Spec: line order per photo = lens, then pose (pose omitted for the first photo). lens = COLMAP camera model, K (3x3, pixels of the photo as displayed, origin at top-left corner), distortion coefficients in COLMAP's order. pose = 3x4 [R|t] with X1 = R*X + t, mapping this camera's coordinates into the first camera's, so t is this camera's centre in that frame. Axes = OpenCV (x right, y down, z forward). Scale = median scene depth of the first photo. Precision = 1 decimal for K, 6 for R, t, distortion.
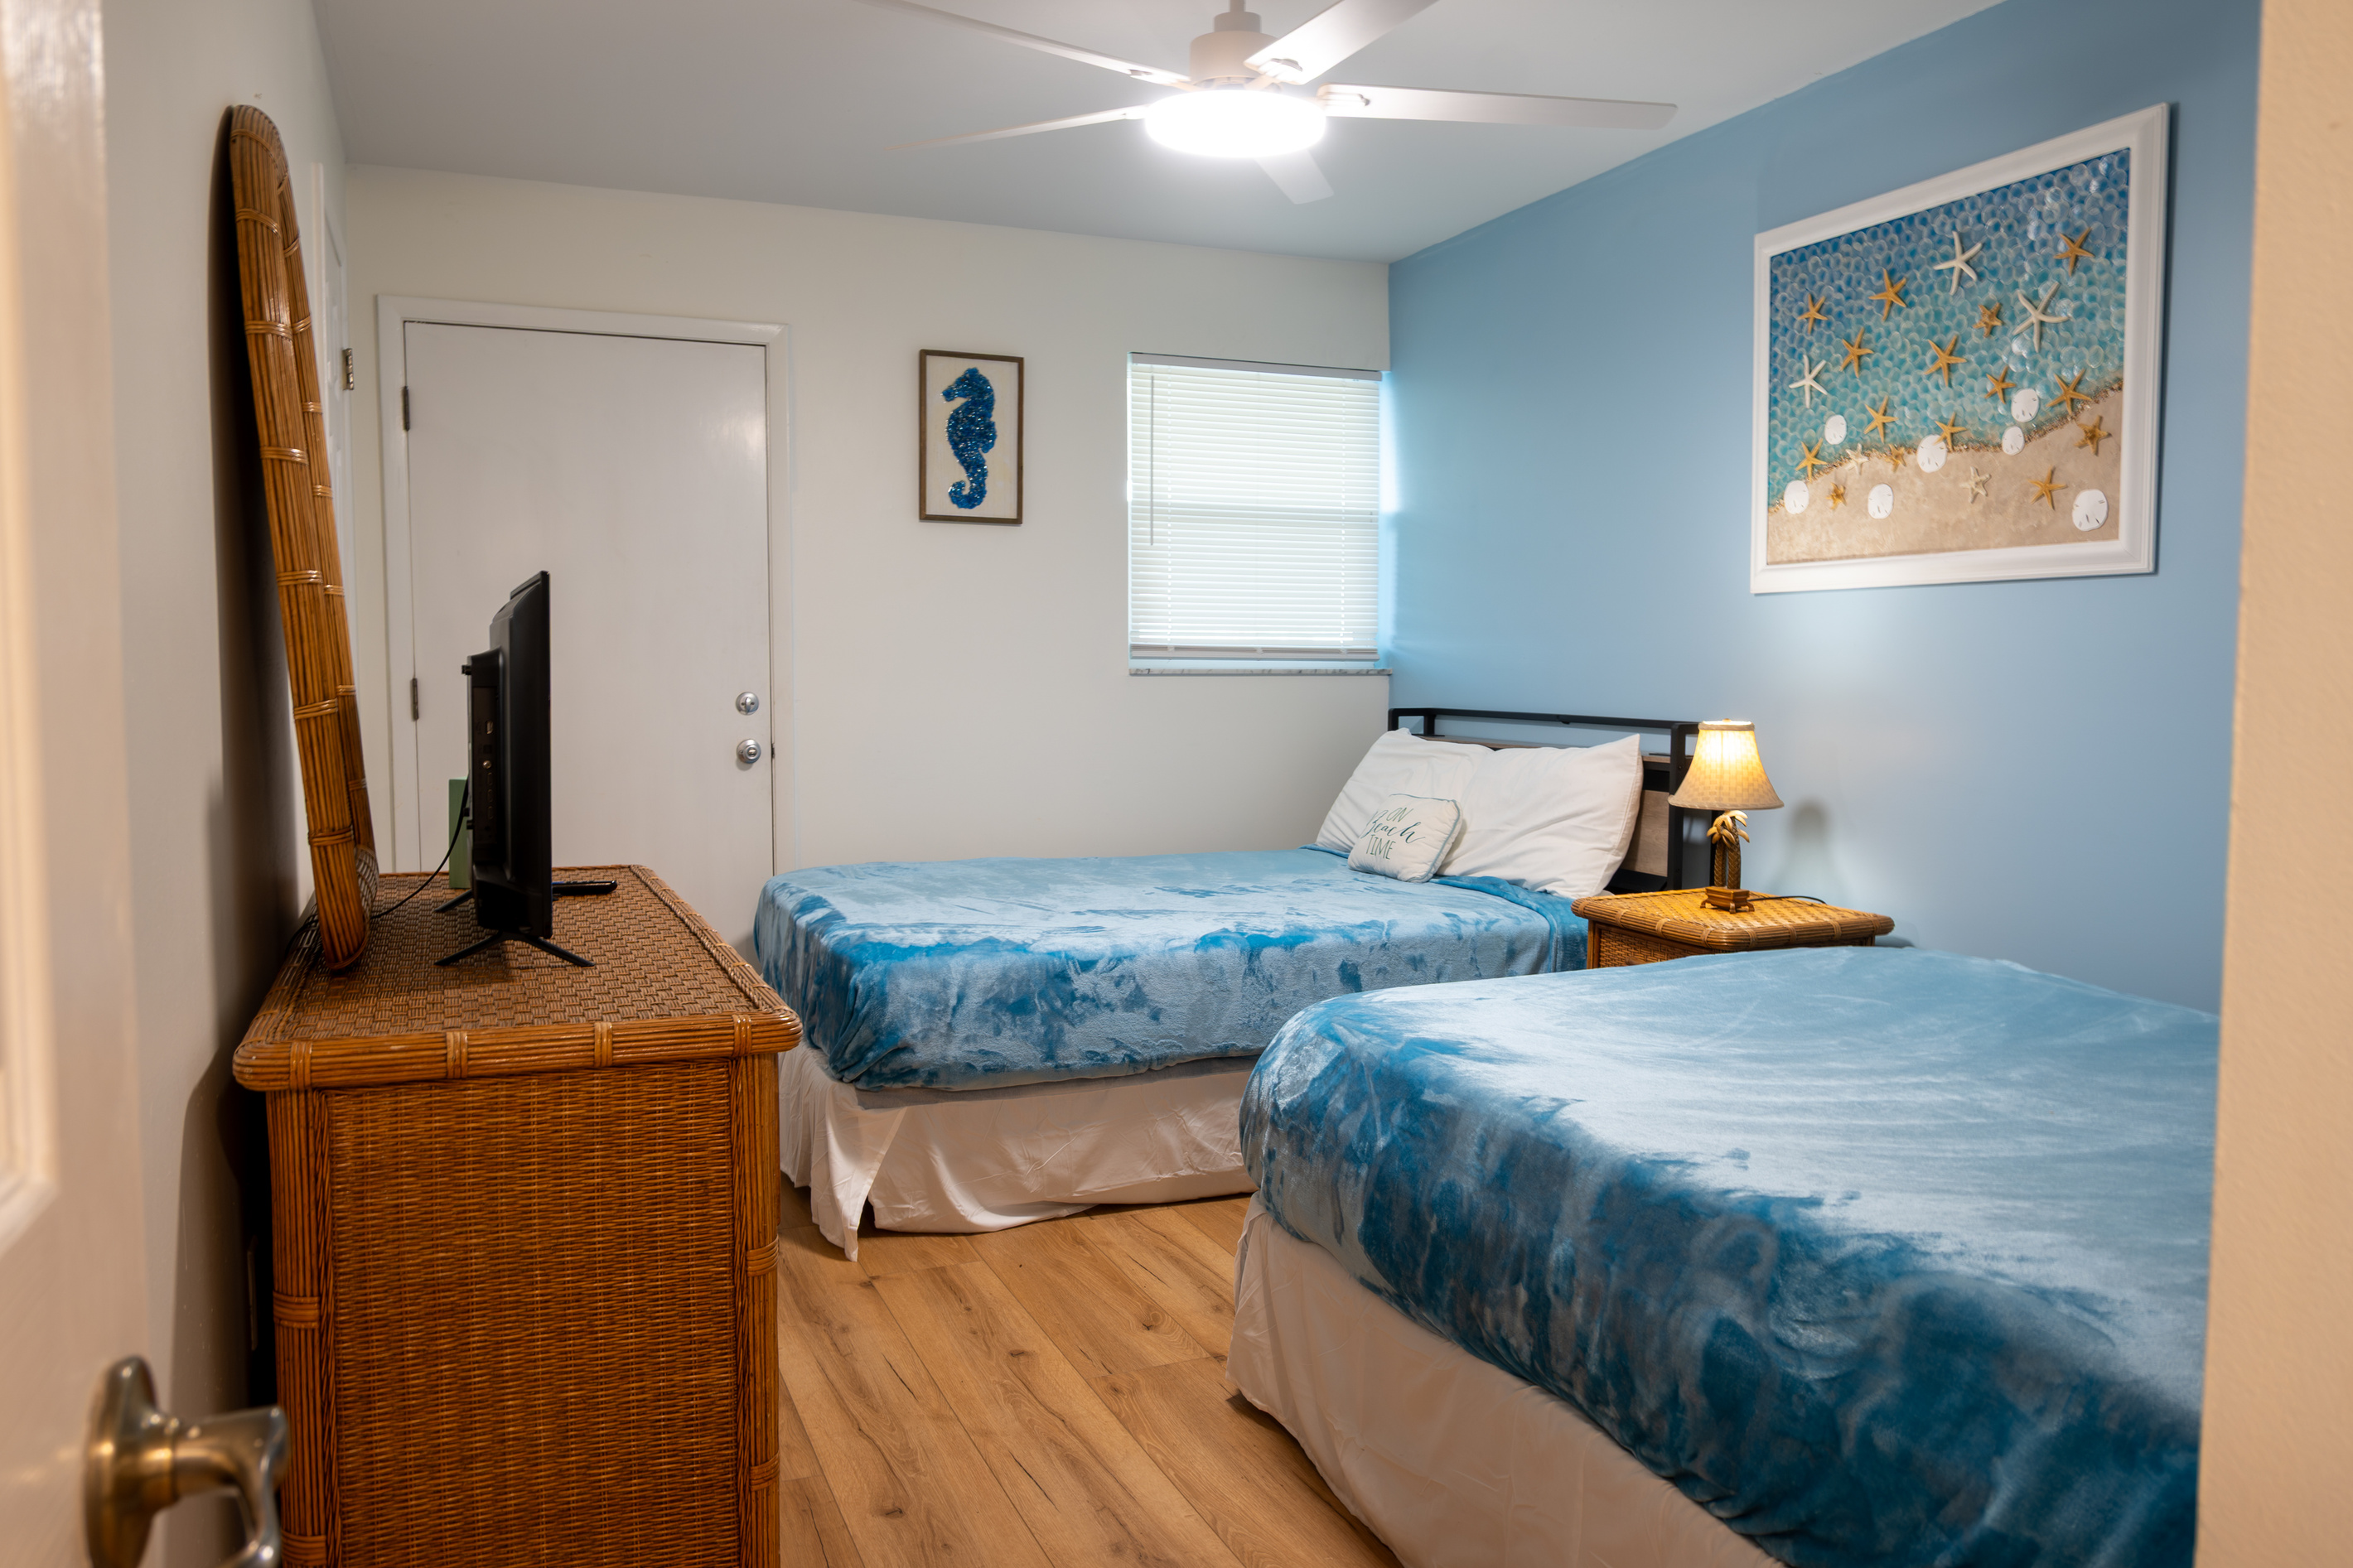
lens RADIAL K [[1753.6, 0, 1179.8], [0, 1753.6, 786.3], [0, 0, 1]] dist [-0.005180, -0.004798]
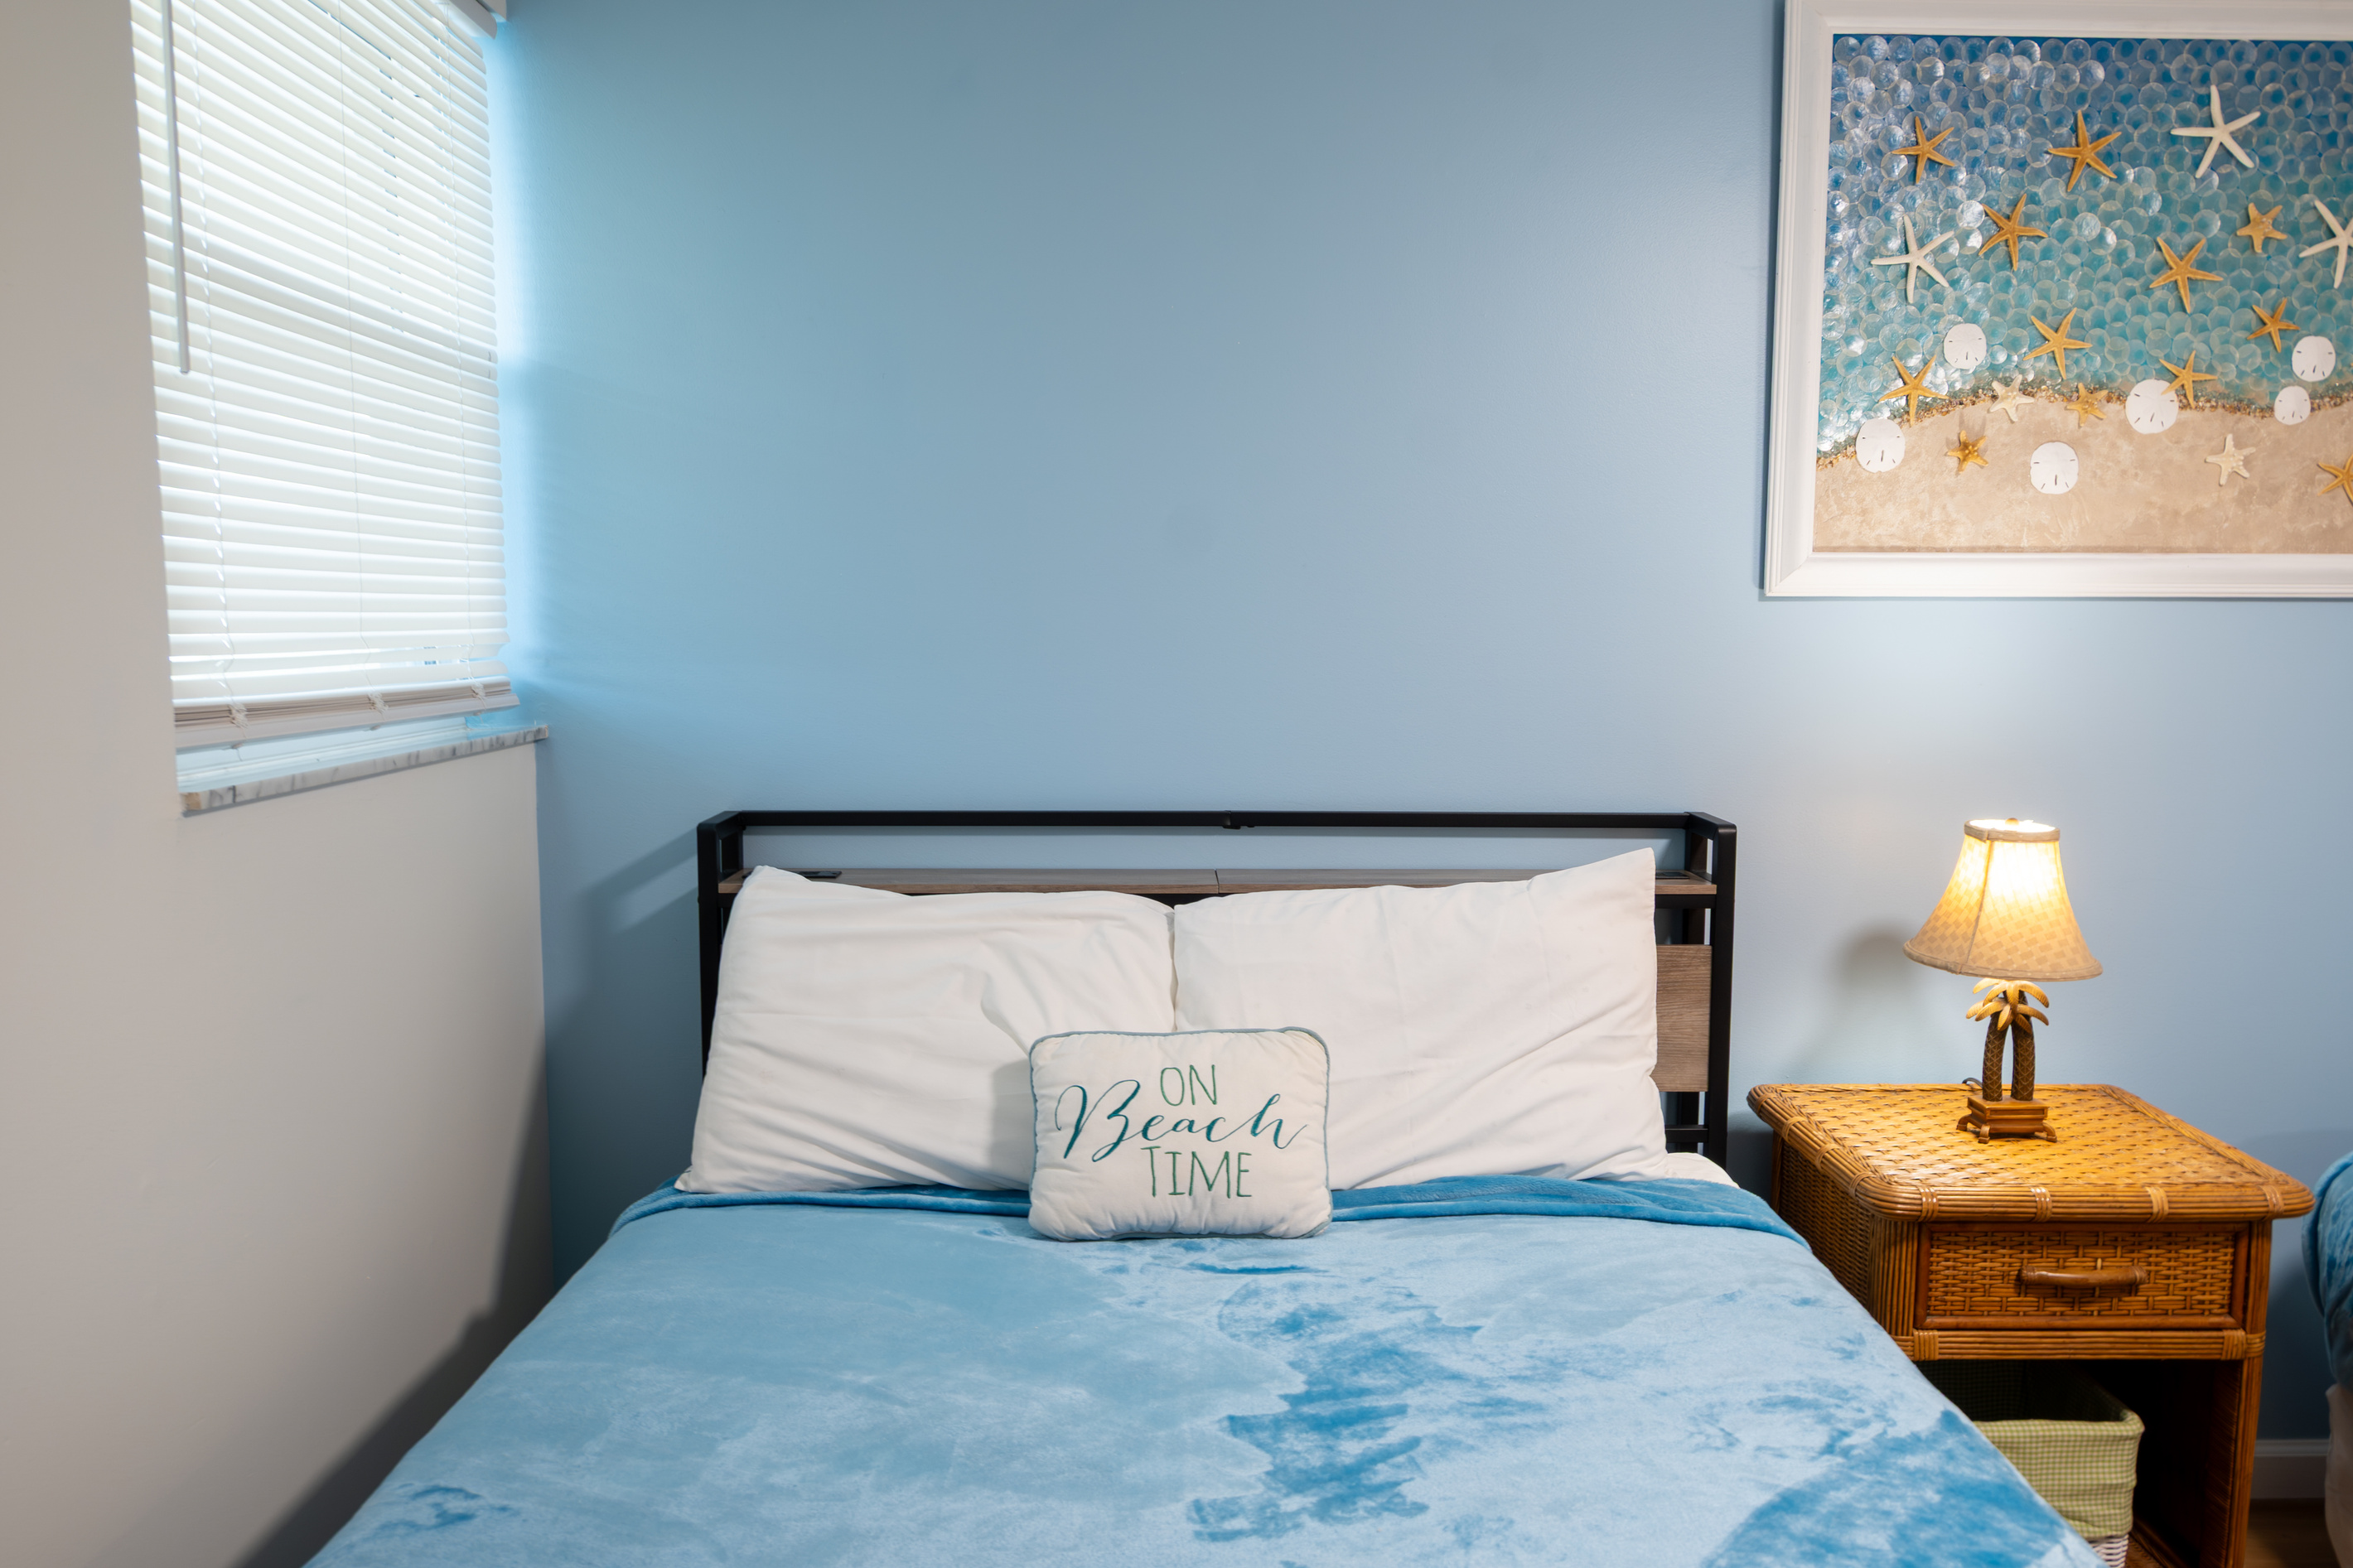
lens RADIAL K [[1753.6, 0, 1179.8], [0, 1753.6, 786.3], [0, 0, 1]] dist [-0.005180, -0.004798]
pose [[0.357193, -0.092482, 0.929441, -0.358971], [0.065153, 0.995129, 0.073980, -0.118922], [-0.931755, 0.034131, 0.361479, 1.123274]]
